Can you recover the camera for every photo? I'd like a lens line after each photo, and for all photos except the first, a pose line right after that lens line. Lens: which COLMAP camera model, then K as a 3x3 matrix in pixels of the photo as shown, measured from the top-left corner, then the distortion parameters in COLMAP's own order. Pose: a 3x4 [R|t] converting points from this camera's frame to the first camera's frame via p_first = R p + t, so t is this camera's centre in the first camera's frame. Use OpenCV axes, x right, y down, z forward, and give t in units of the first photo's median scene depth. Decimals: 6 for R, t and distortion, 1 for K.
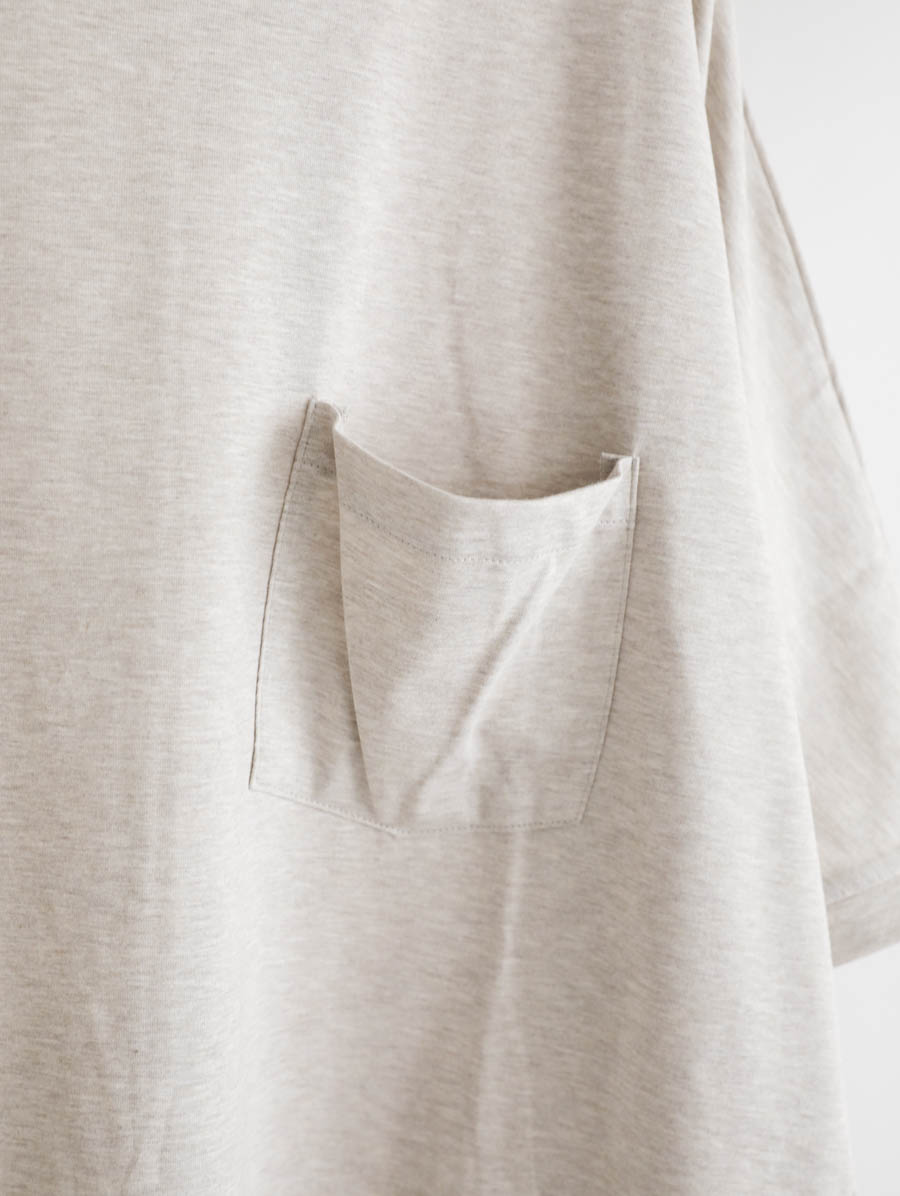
lens RADIAL K [[1765.8, 0, 457.1], [0, 1765.8, 621.0], [0, 0, 1]] dist [0.020966, -0.053325]
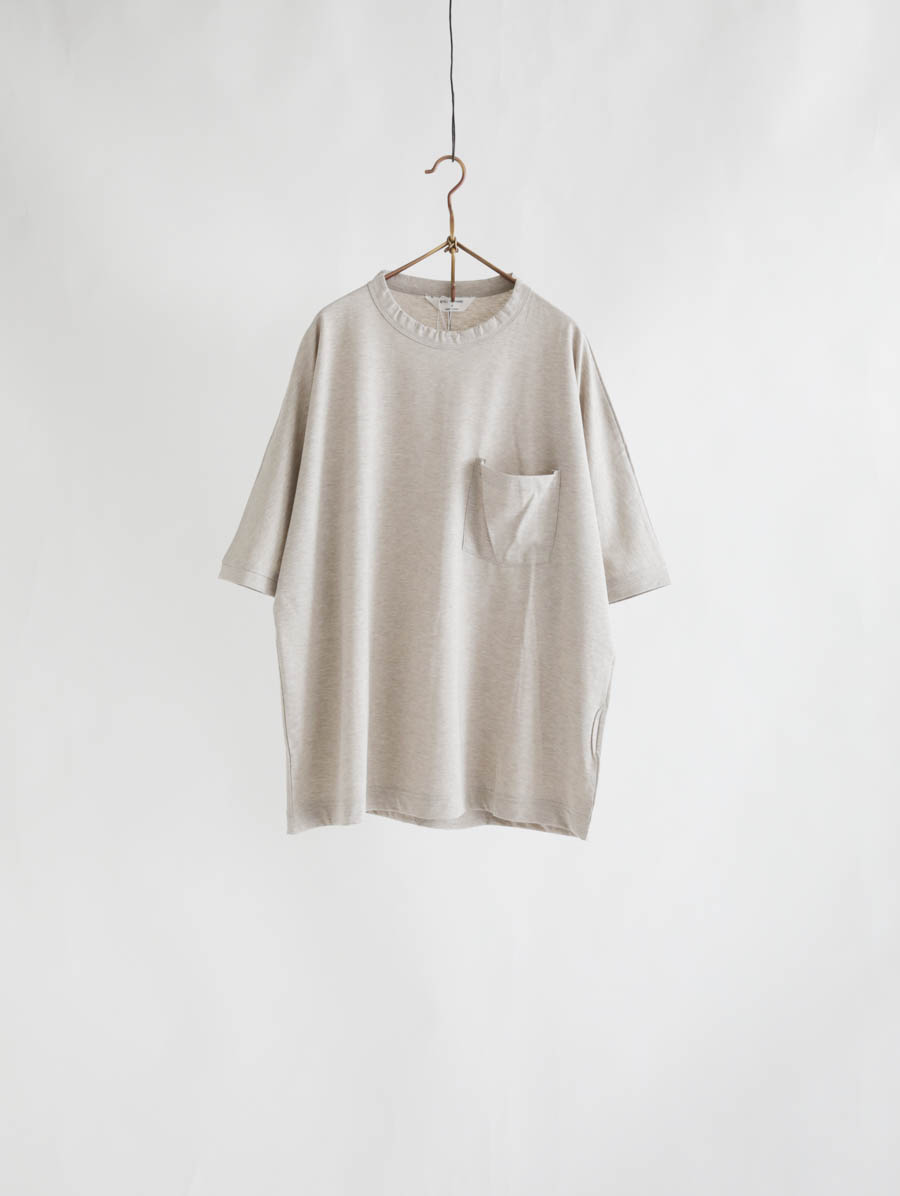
lens RADIAL K [[1765.8, 0, 457.1], [0, 1765.8, 621.0], [0, 0, 1]] dist [0.020966, -0.053325]
pose [[0.954642, 0.027863, -0.296450, 1.114058], [-0.025003, 0.999597, 0.013434, 0.207734], [0.296705, -0.005413, 0.954954, -3.009947]]
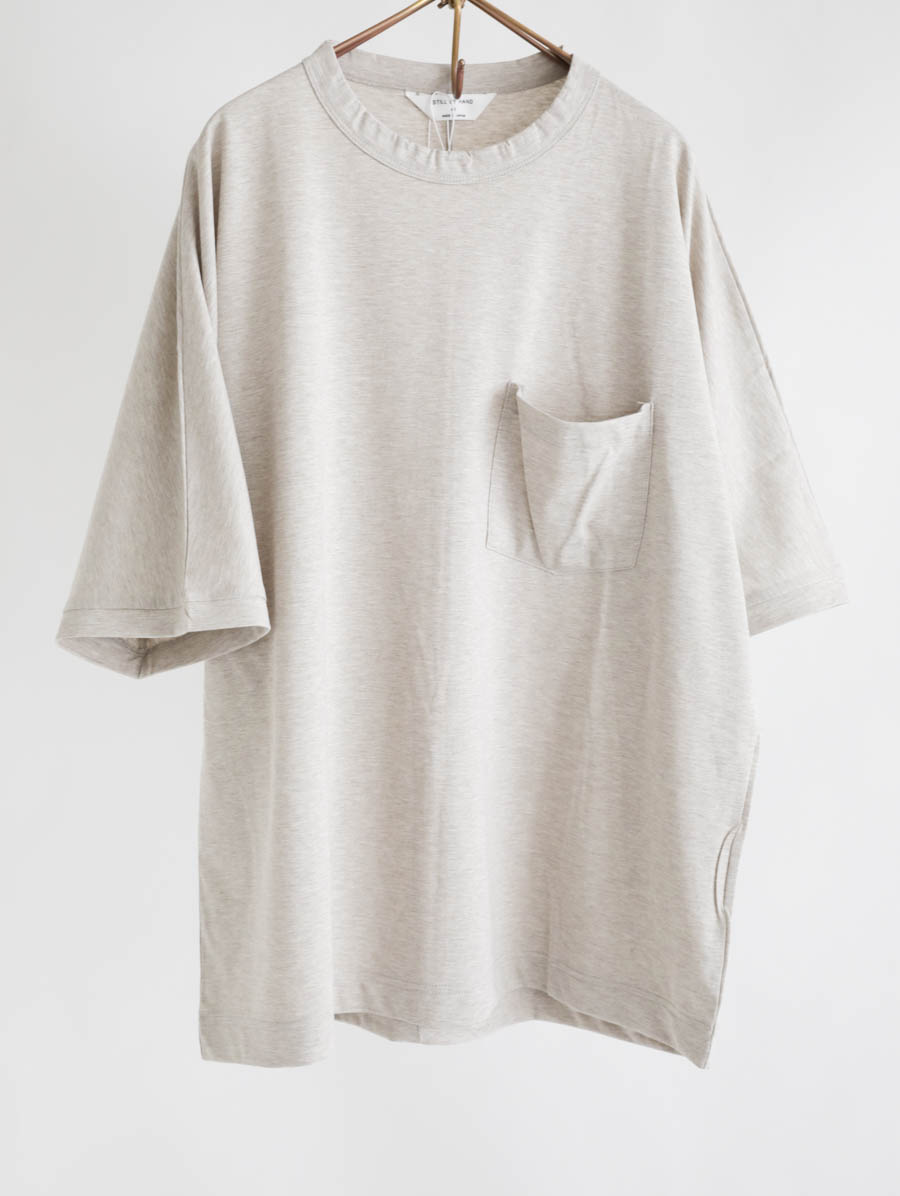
lens RADIAL K [[1765.8, 0, 457.1], [0, 1765.8, 621.0], [0, 0, 1]] dist [0.020966, -0.053325]
pose [[0.973438, 0.007348, -0.228835, 0.382273], [-0.000687, 0.999574, 0.029176, 0.122684], [0.228952, -0.028244, 0.973028, -1.293862]]
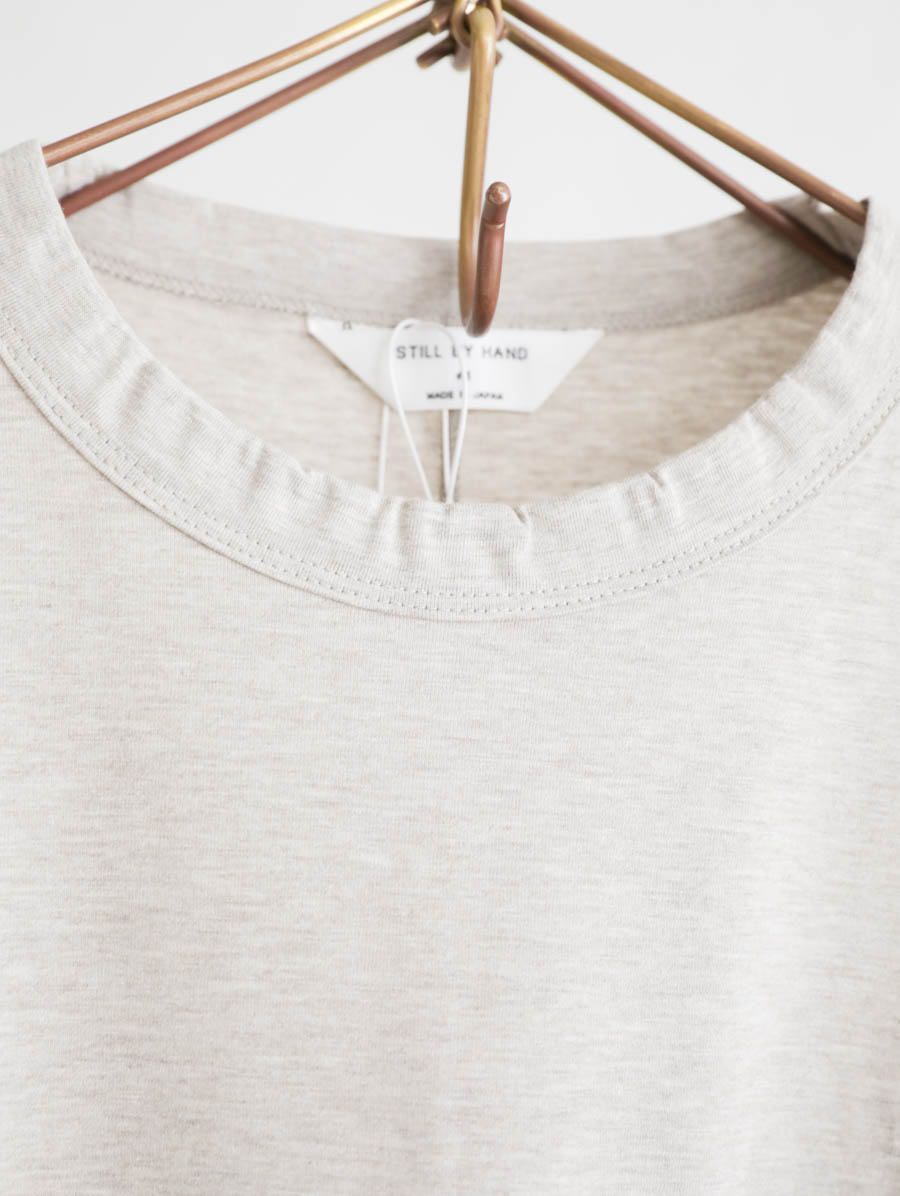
lens RADIAL K [[1765.8, 0, 457.1], [0, 1765.8, 621.0], [0, 0, 1]] dist [0.020966, -0.053325]
pose [[0.974631, -0.031291, -0.221620, -0.007630], [-0.010902, 0.982367, -0.186644, -0.252689], [0.223552, 0.184325, 0.957104, 0.323174]]
